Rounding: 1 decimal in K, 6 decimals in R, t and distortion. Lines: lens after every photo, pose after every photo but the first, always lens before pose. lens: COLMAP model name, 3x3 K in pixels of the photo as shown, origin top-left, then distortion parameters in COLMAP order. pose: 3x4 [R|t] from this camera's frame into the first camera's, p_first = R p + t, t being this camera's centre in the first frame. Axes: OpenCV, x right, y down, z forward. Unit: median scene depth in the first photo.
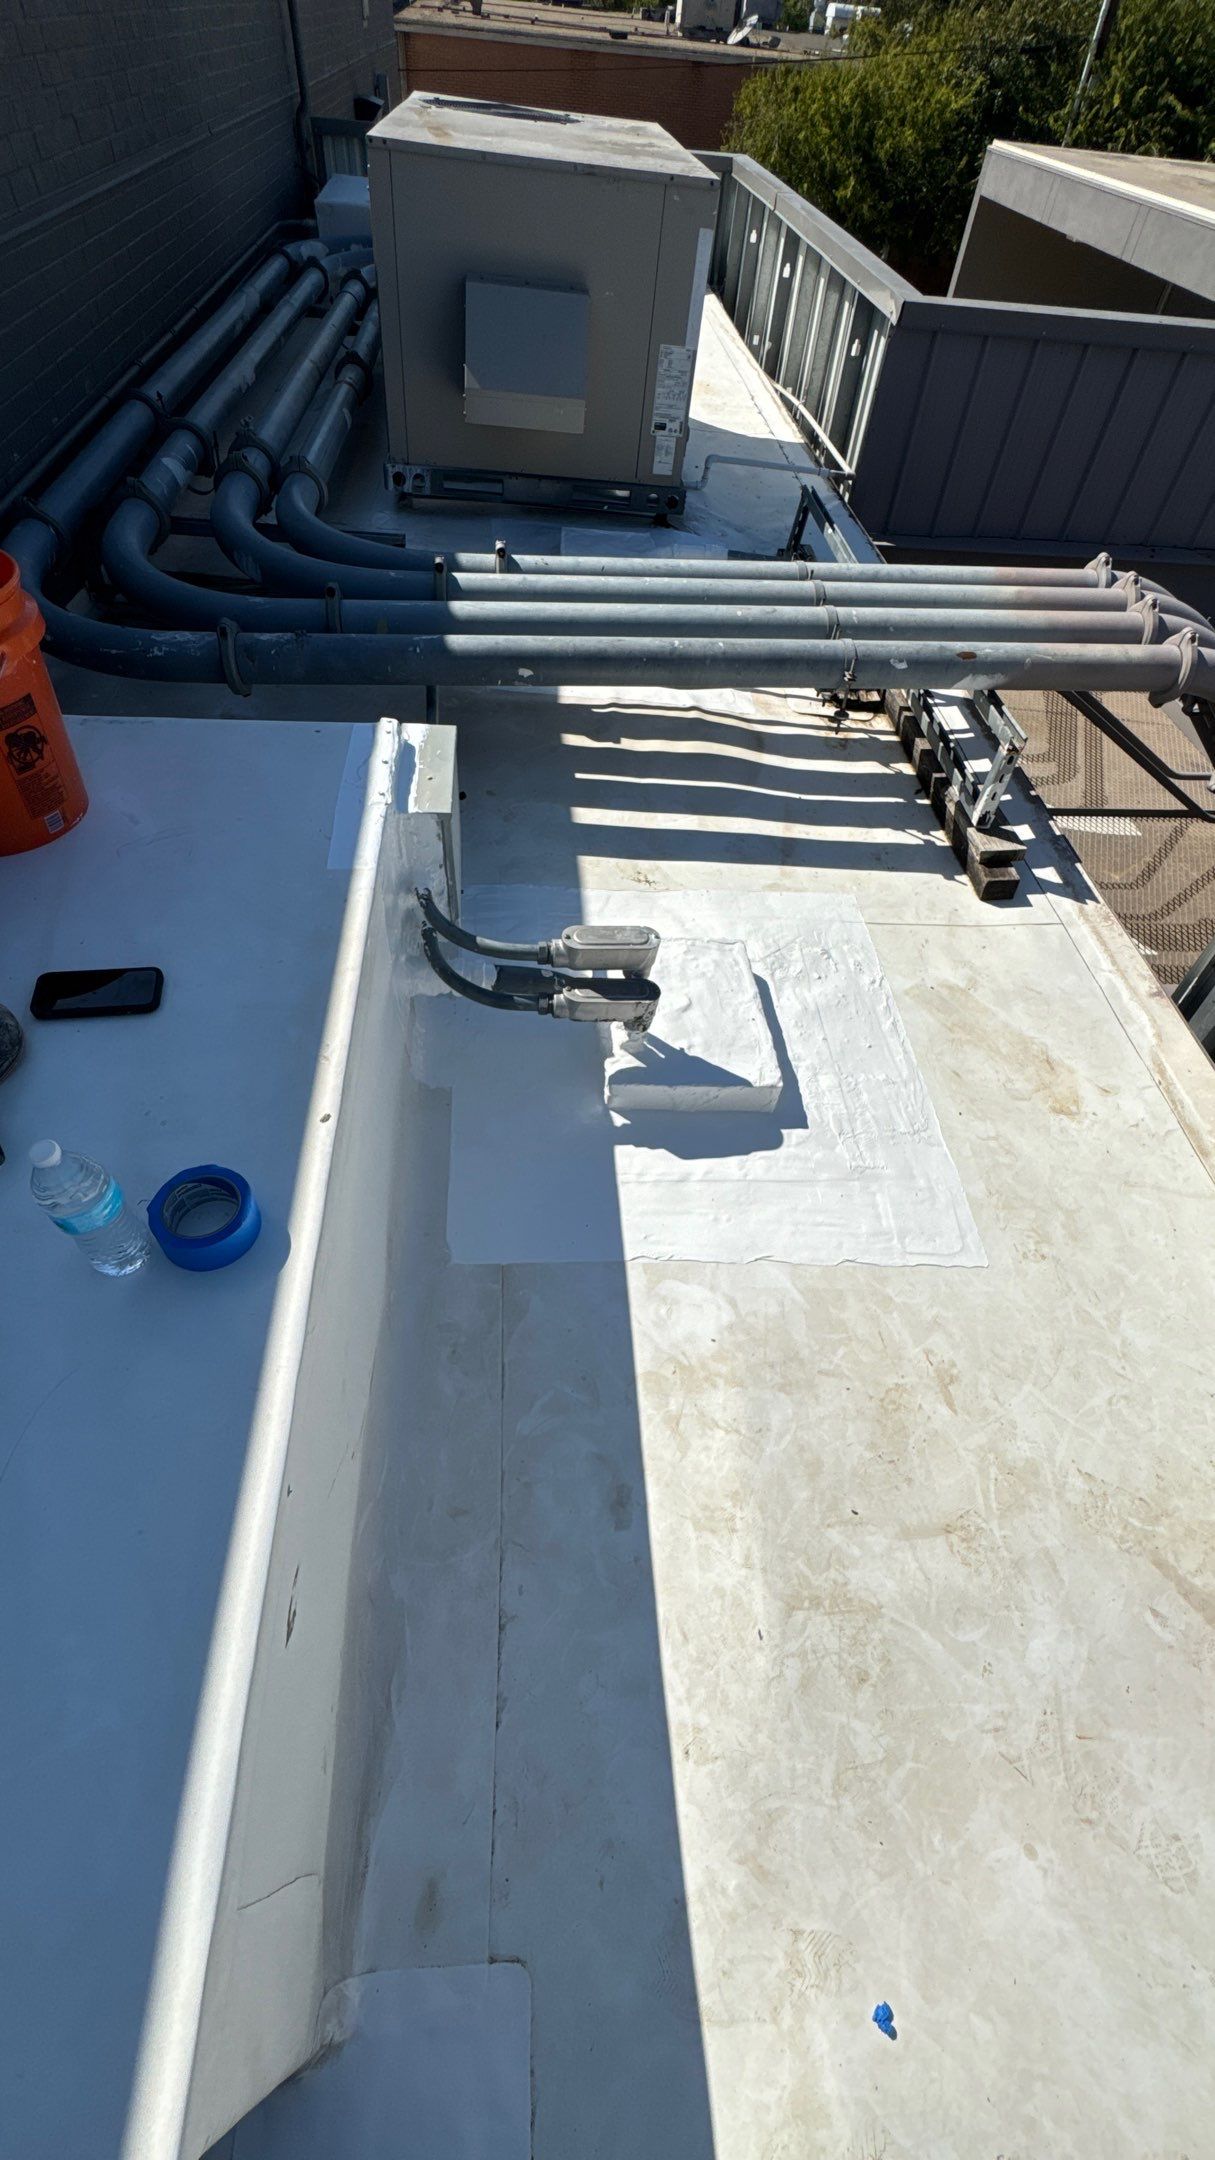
lens RADIAL K [[924.1, 0, 612.0], [0, 924.1, 1081.0], [0, 0, 1]] dist [-0.003510, 0.000486]
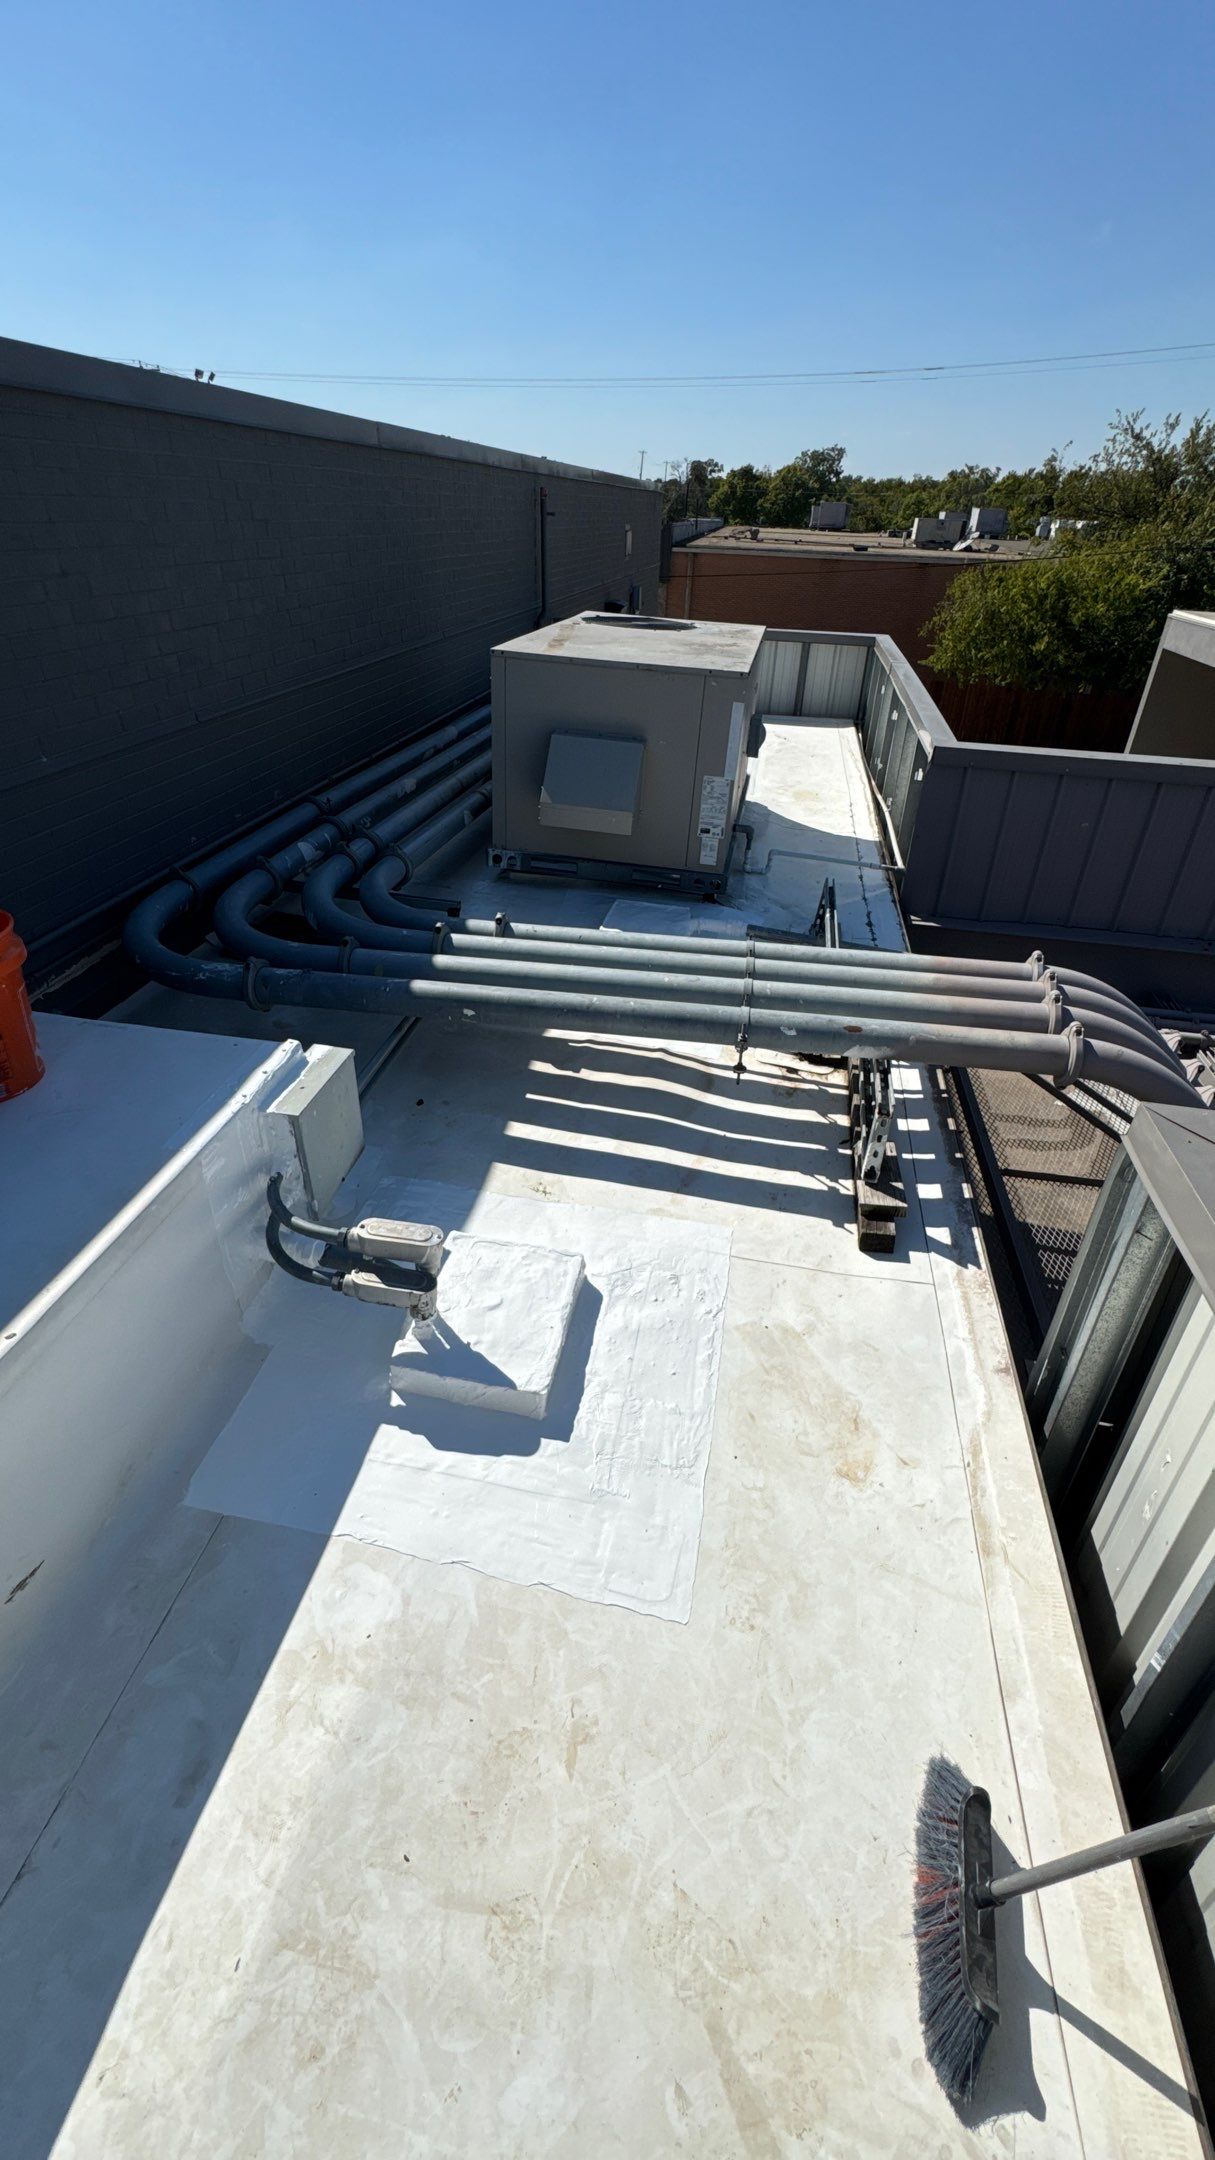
lens RADIAL K [[924.1, 0, 611.4], [0, 924.1, 1075.9], [0, 0, 1]] dist [-0.003510, 0.000486]
pose [[0.969270, 0.094964, -0.226929, 0.348978], [-0.163283, 0.938330, -0.304754, -0.020107], [0.183994, 0.332442, 0.925002, -0.063252]]
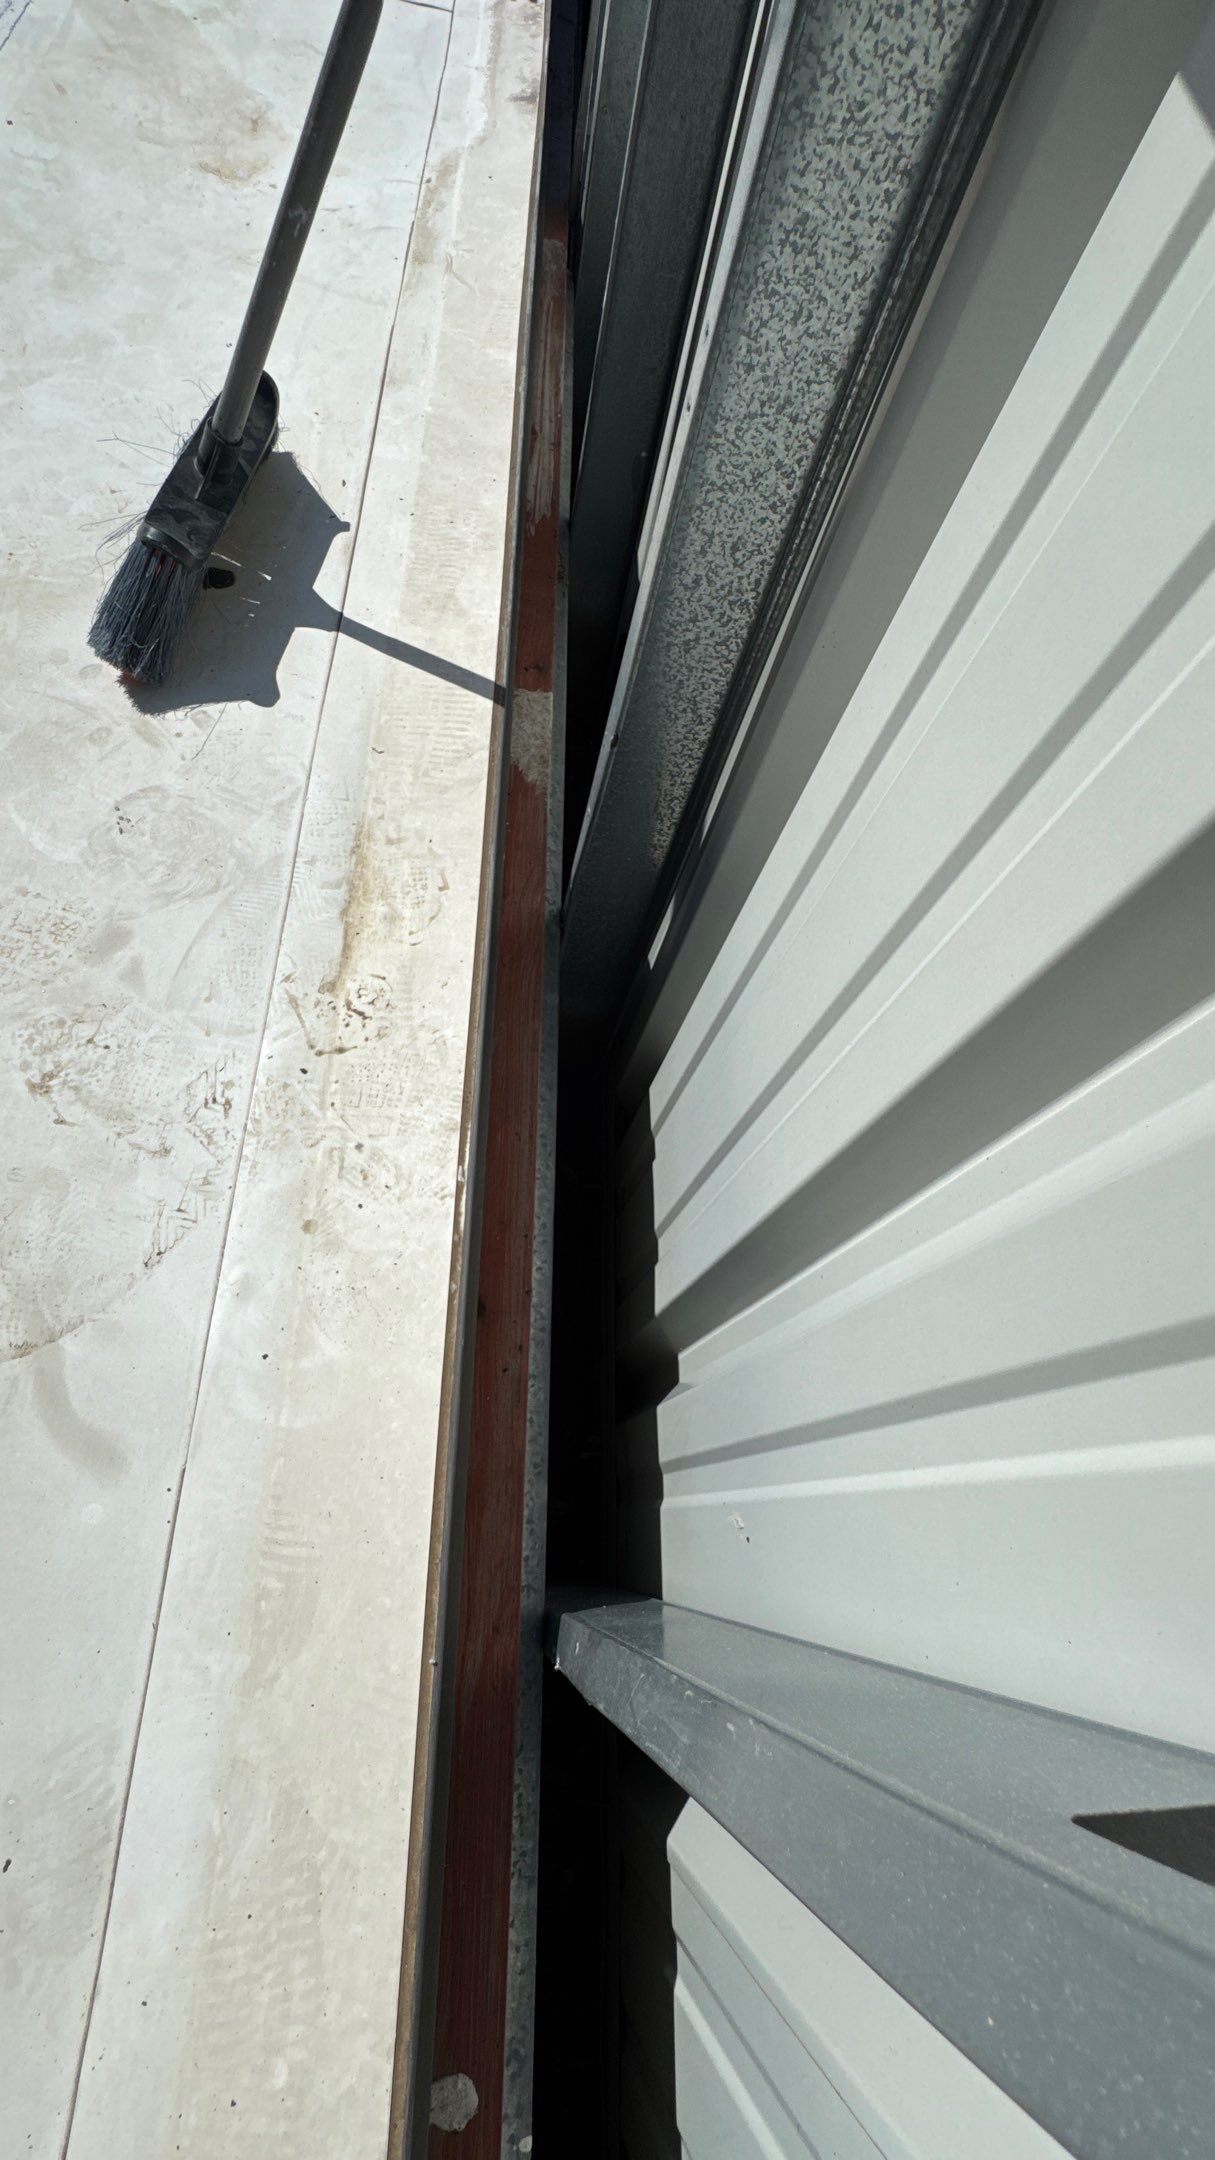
lens RADIAL K [[924.1, 0, 613.4], [0, 924.1, 1082.4], [0, 0, 1]] dist [-0.003510, 0.000486]
pose [[0.990391, 0.112451, 0.080499, 0.610122], [-0.129153, 0.960202, 0.247652, 0.327415], [-0.049447, -0.255669, 0.965499, 0.239942]]
